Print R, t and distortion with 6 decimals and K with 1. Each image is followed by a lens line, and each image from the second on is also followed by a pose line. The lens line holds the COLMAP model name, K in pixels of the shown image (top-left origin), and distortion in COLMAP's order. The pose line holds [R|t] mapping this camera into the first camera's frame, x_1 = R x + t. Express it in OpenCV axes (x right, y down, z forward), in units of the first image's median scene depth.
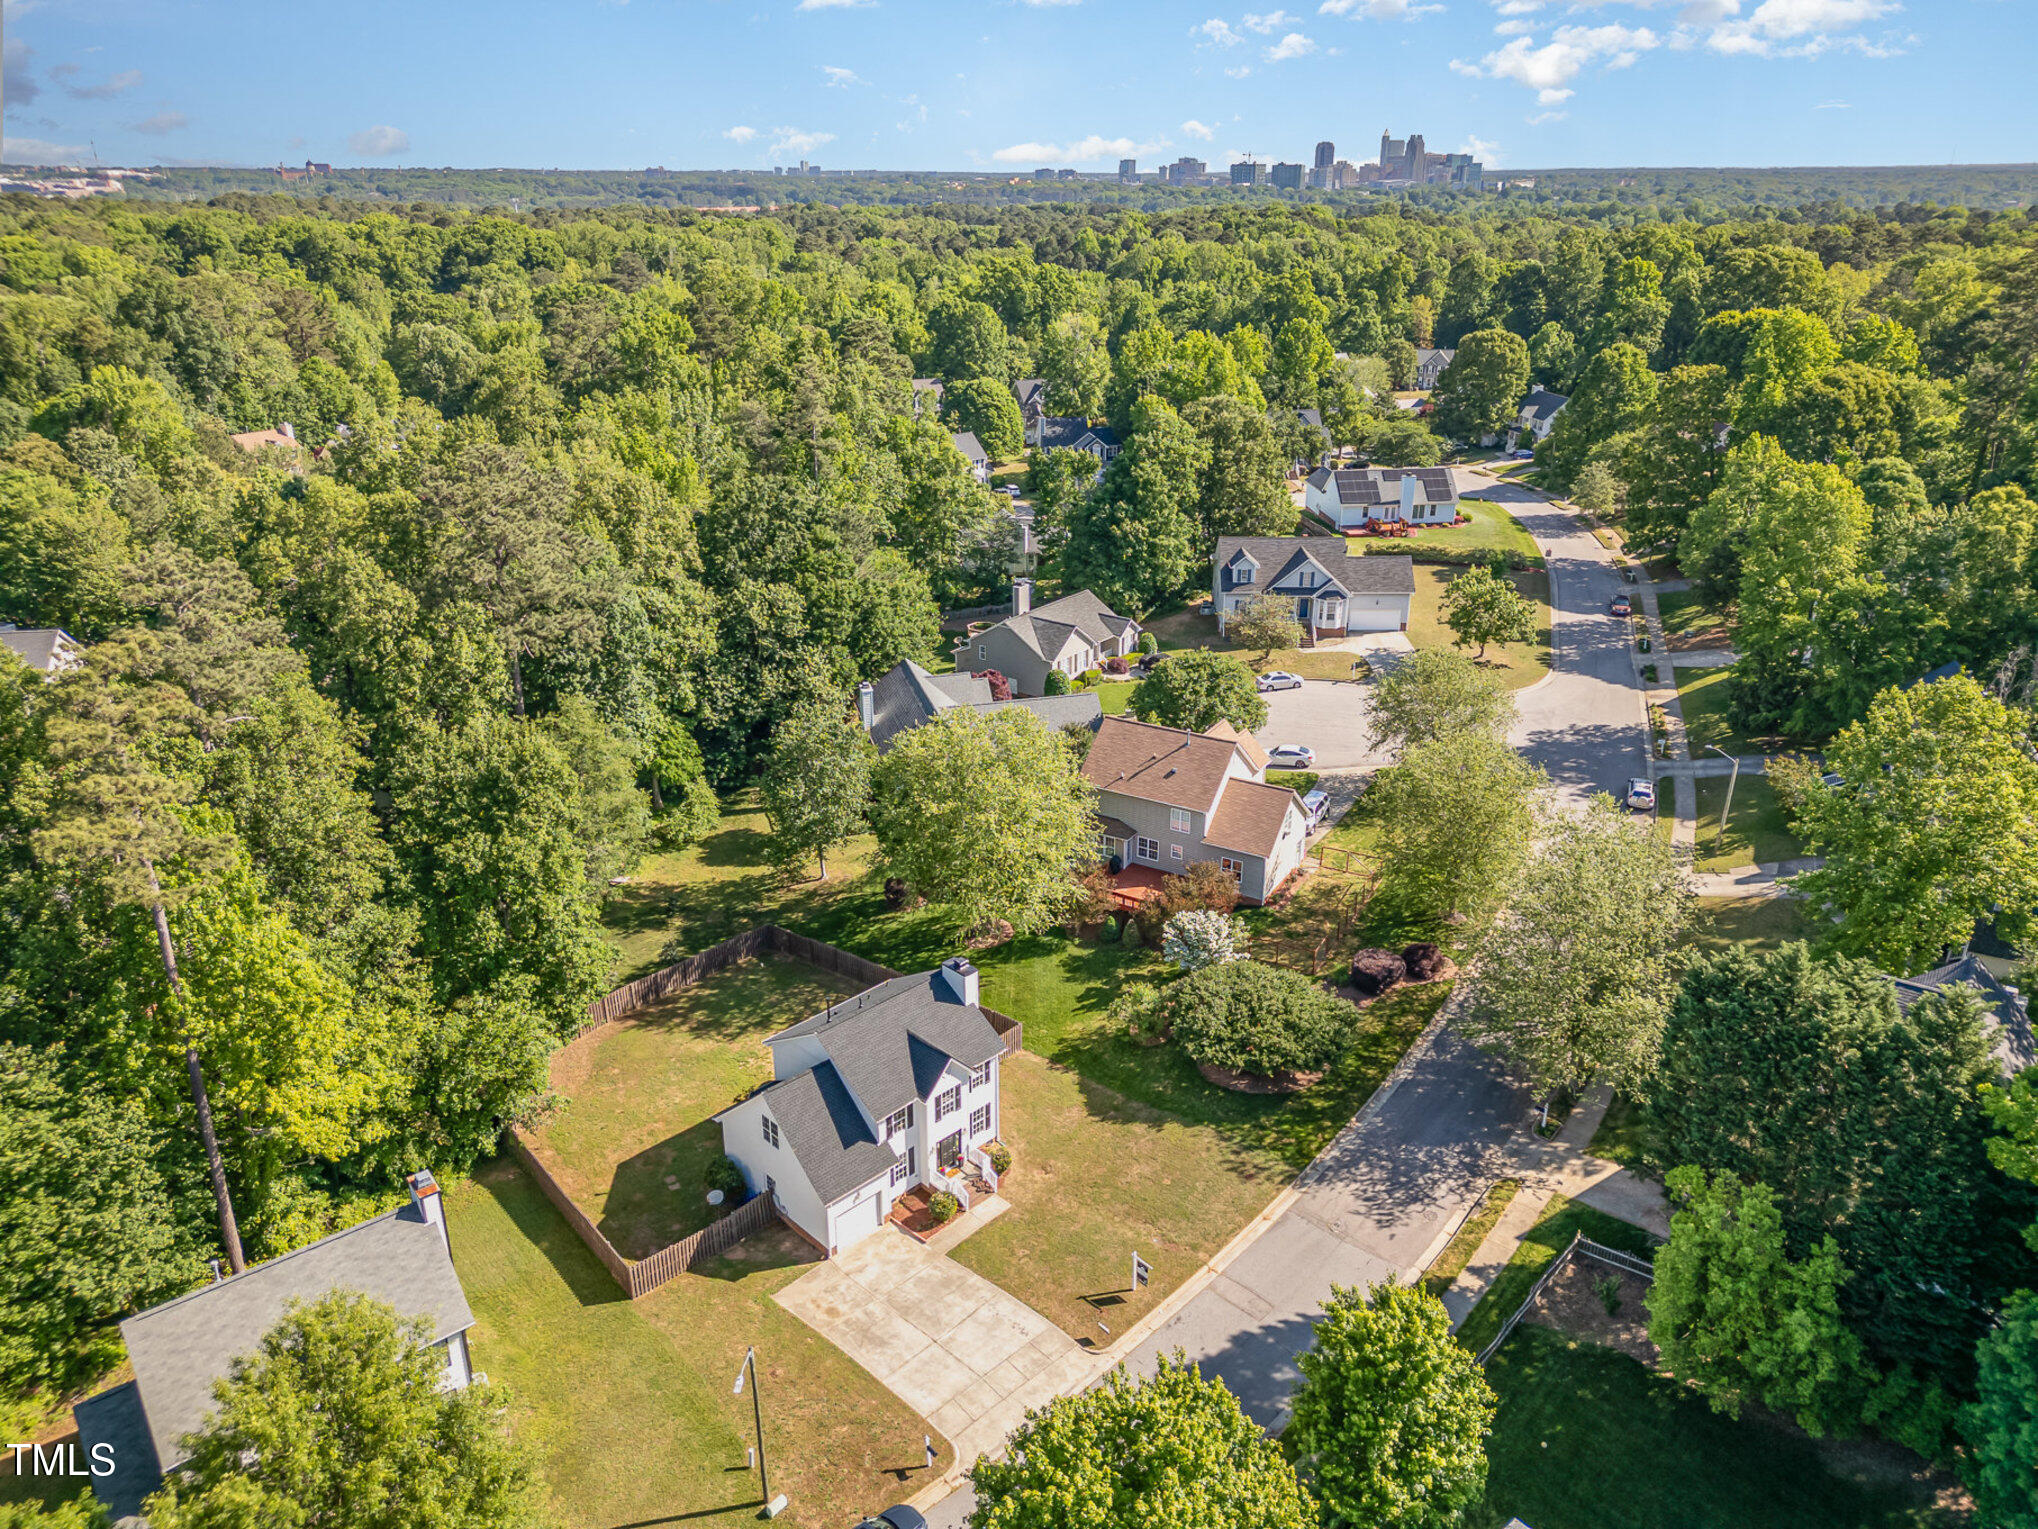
lens RADIAL K [[1363.6, 0, 1018.5], [0, 1363.6, 735.7], [0, 0, 1]] dist [0.106732, -0.188275]
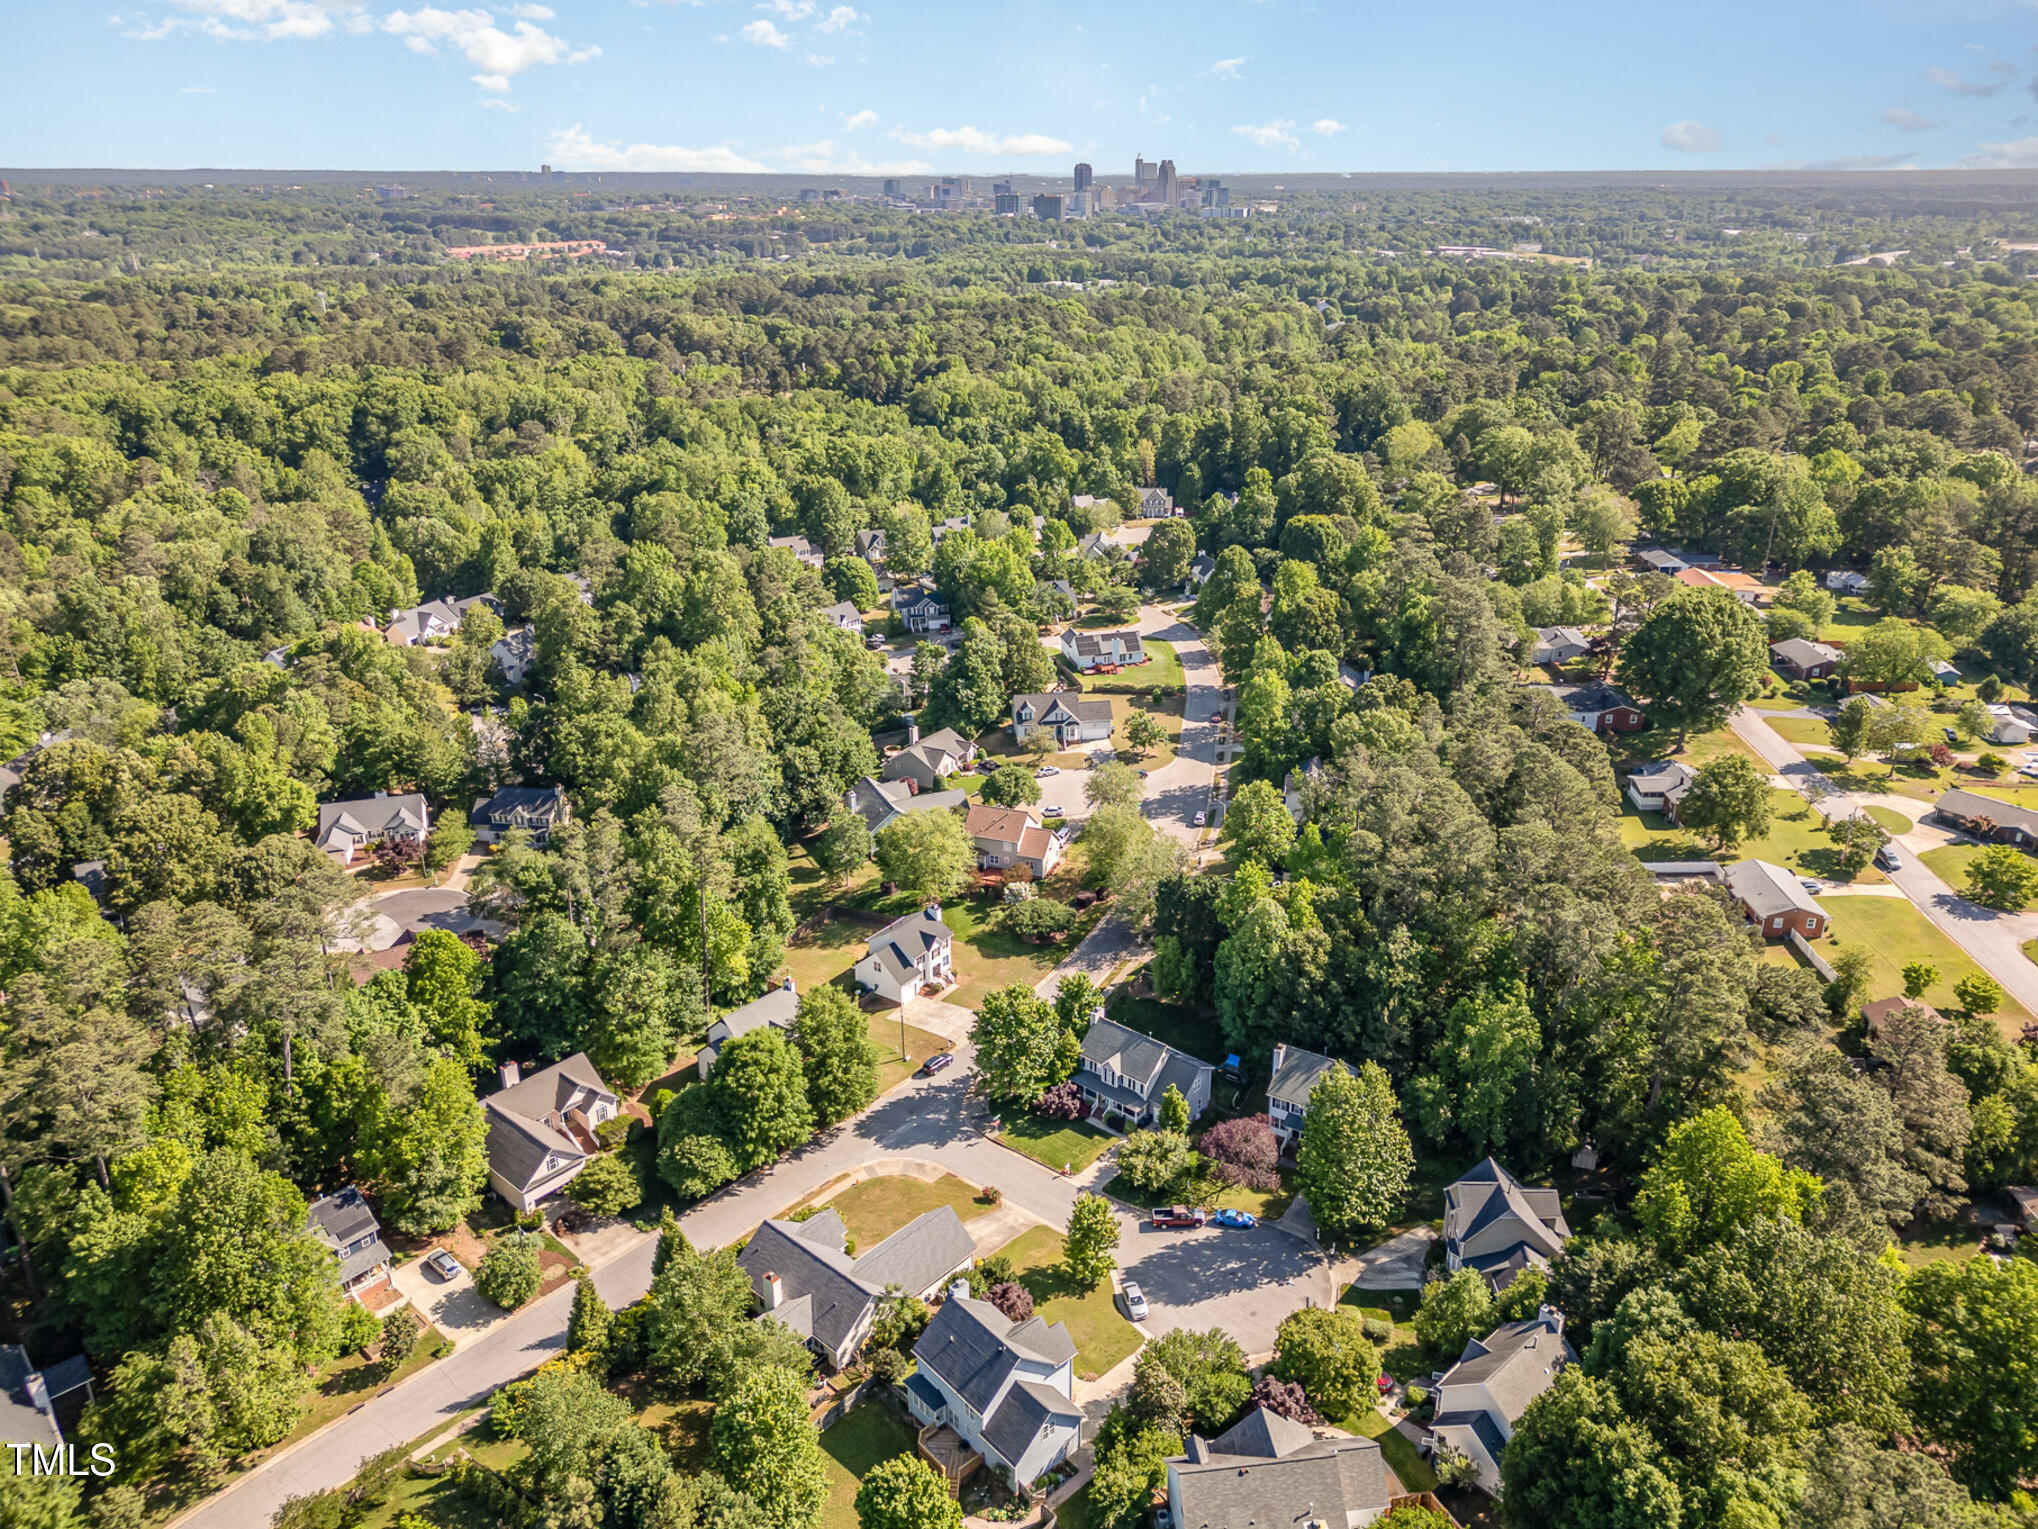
lens RADIAL K [[1363.6, 0, 1018.5], [0, 1363.6, 735.7], [0, 0, 1]] dist [0.106732, -0.188275]
pose [[0.987508, -0.069723, 0.141304, -0.144283], [0.071417, 0.997422, -0.006948, -0.087966], [-0.140455, 0.016953, 0.989942, -1.064201]]
